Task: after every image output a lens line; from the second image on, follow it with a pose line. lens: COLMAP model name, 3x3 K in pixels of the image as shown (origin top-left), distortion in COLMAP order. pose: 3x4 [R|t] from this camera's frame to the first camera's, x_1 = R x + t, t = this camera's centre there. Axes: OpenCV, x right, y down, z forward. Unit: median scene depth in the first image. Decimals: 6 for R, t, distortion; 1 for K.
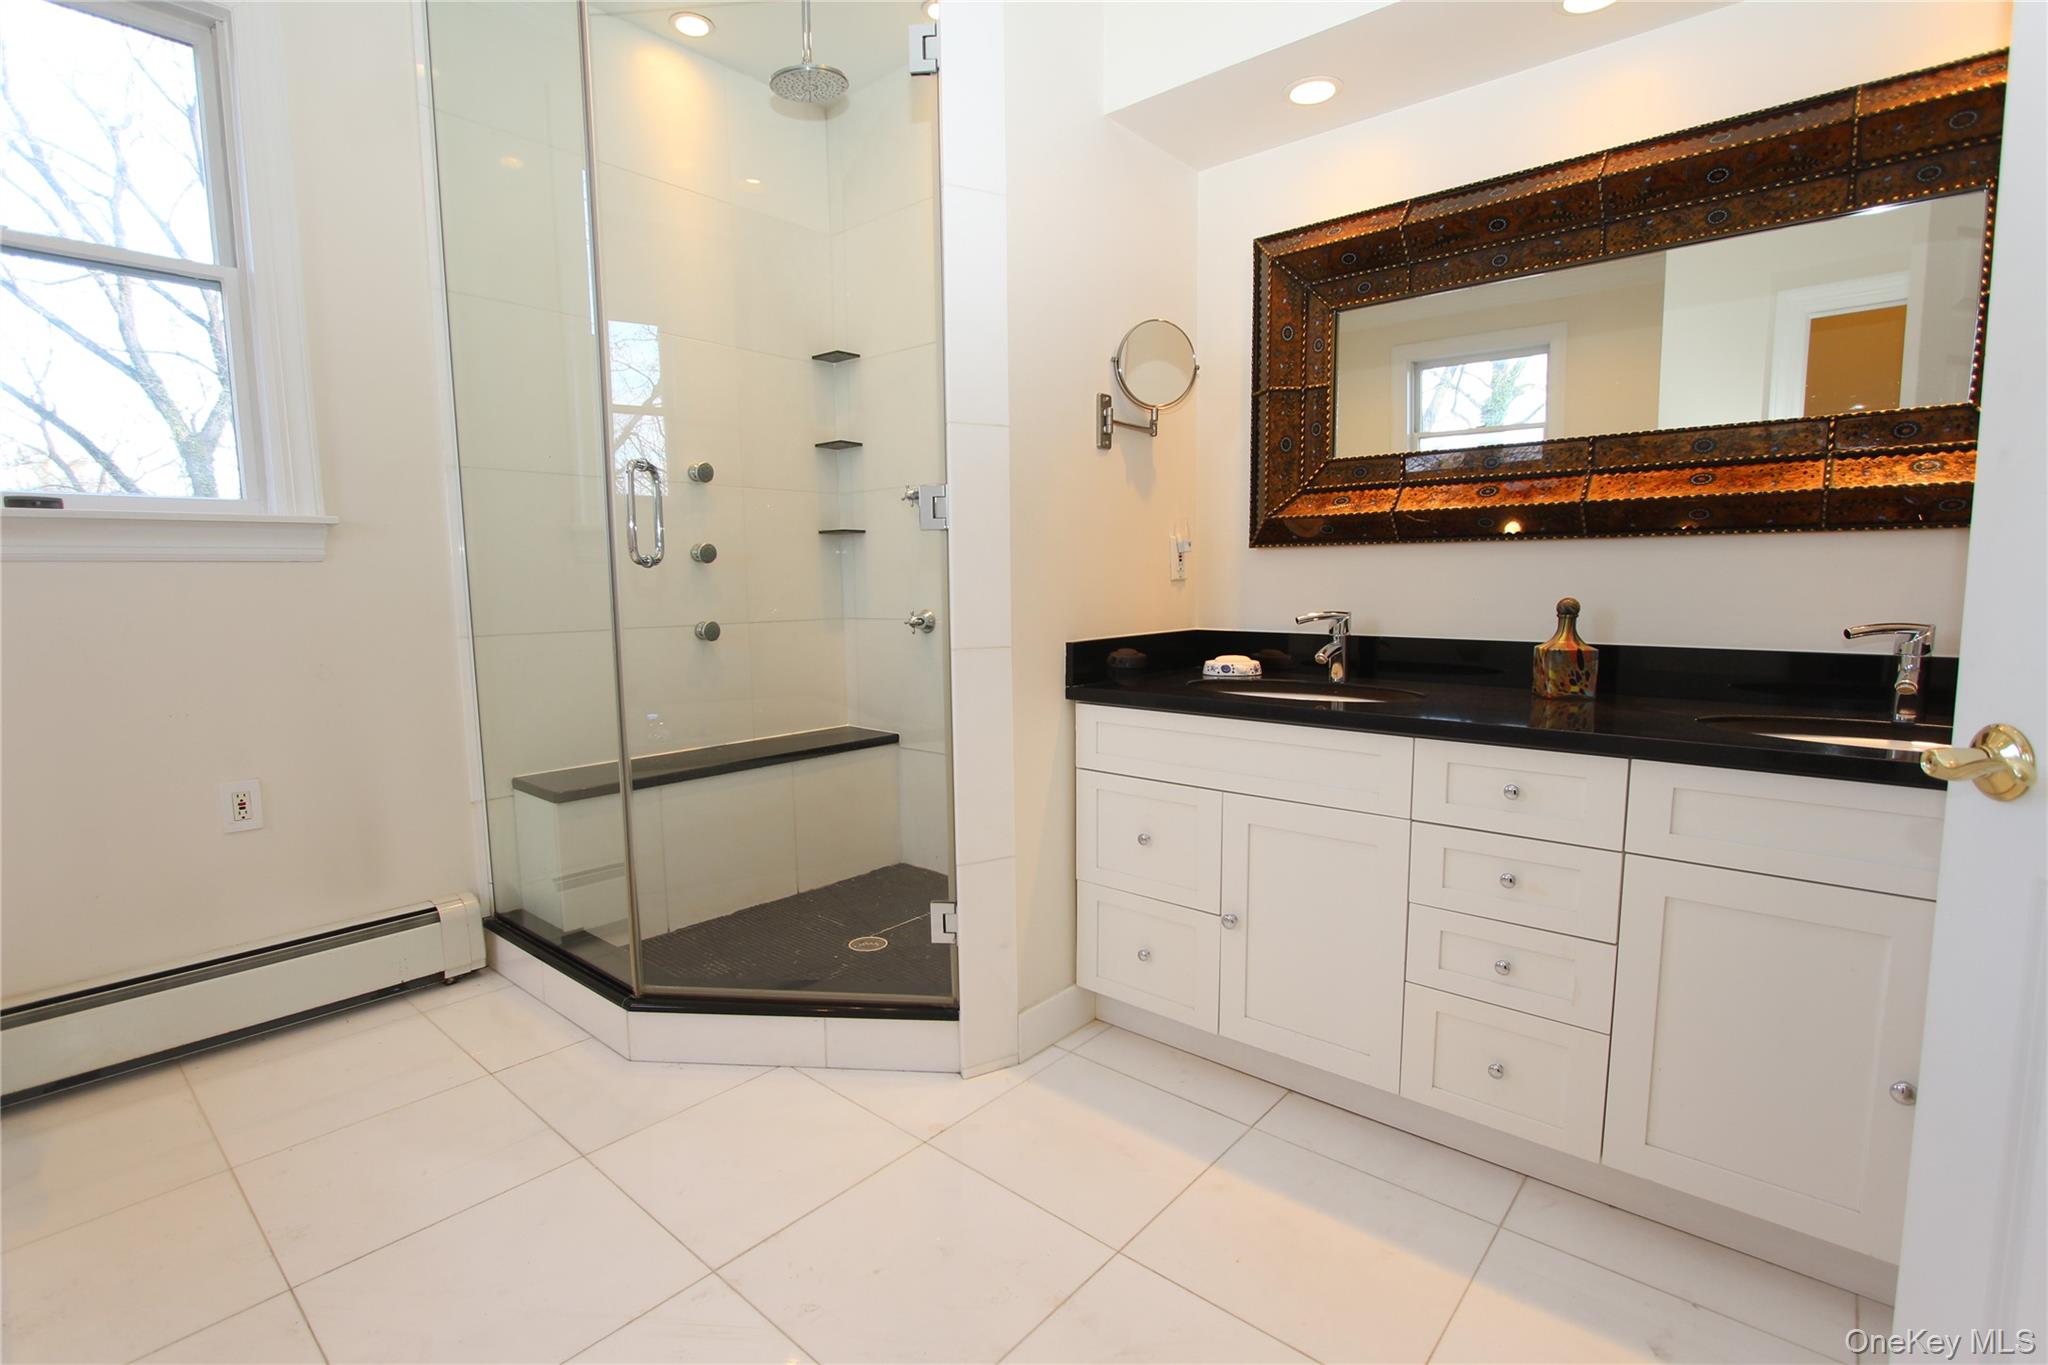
lens RADIAL K [[951.6, 0, 1017.9], [0, 951.6, 690.4], [0, 0, 1]] dist [-0.013019, 0.000604]
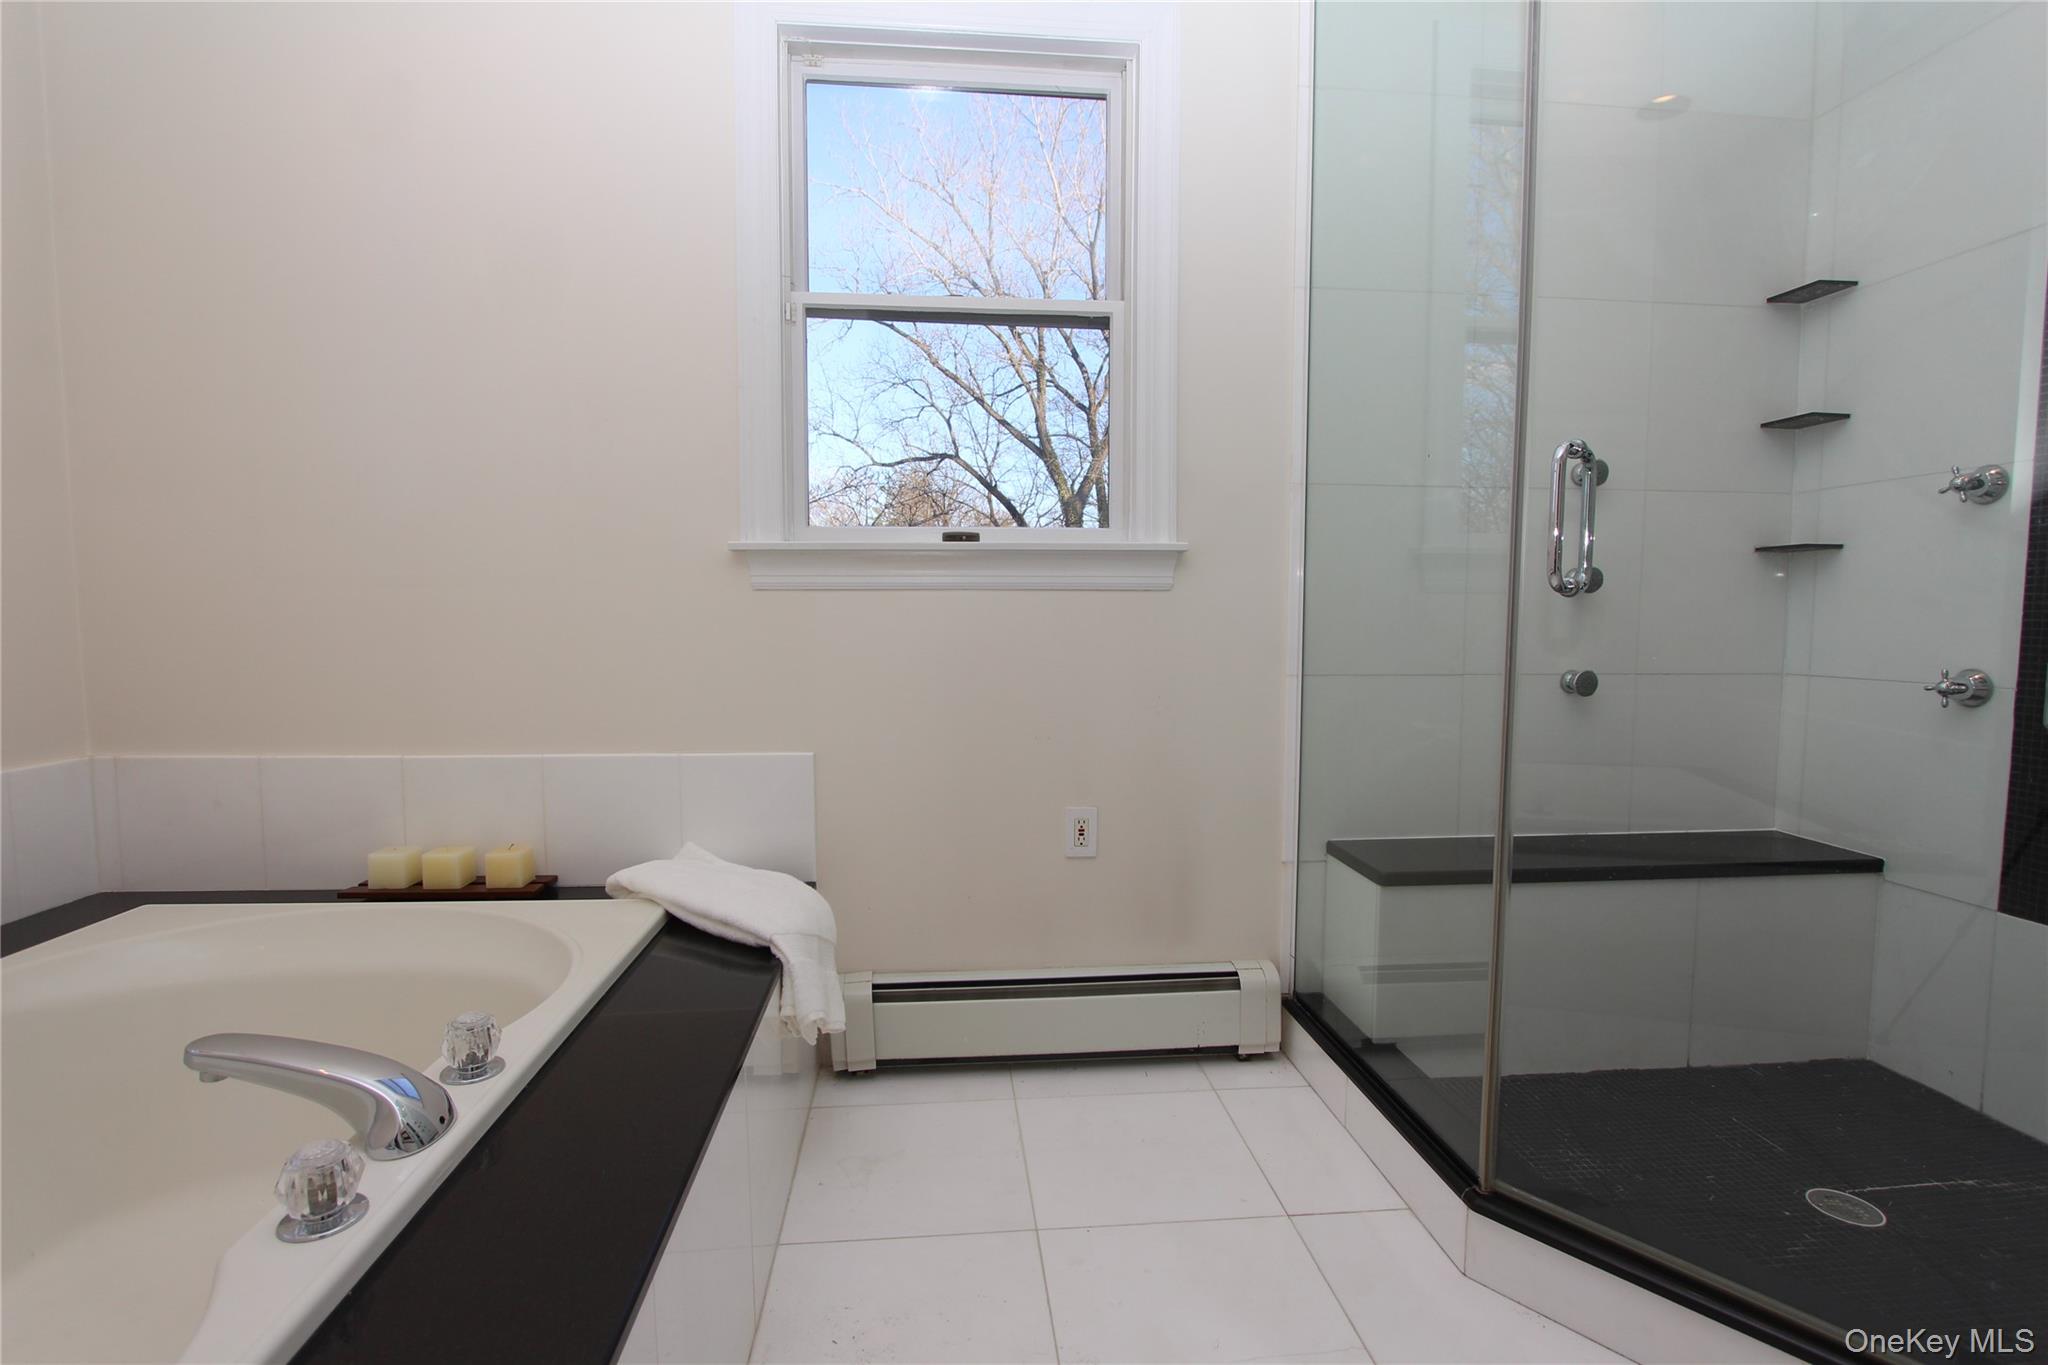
lens RADIAL K [[951.6, 0, 1017.9], [0, 951.6, 690.4], [0, 0, 1]] dist [-0.013019, 0.000604]
pose [[0.724002, 0.068955, -0.686343, -0.152488], [-0.093019, 0.995662, 0.001909, -0.018851], [0.683497, 0.062461, 0.727276, 0.169674]]
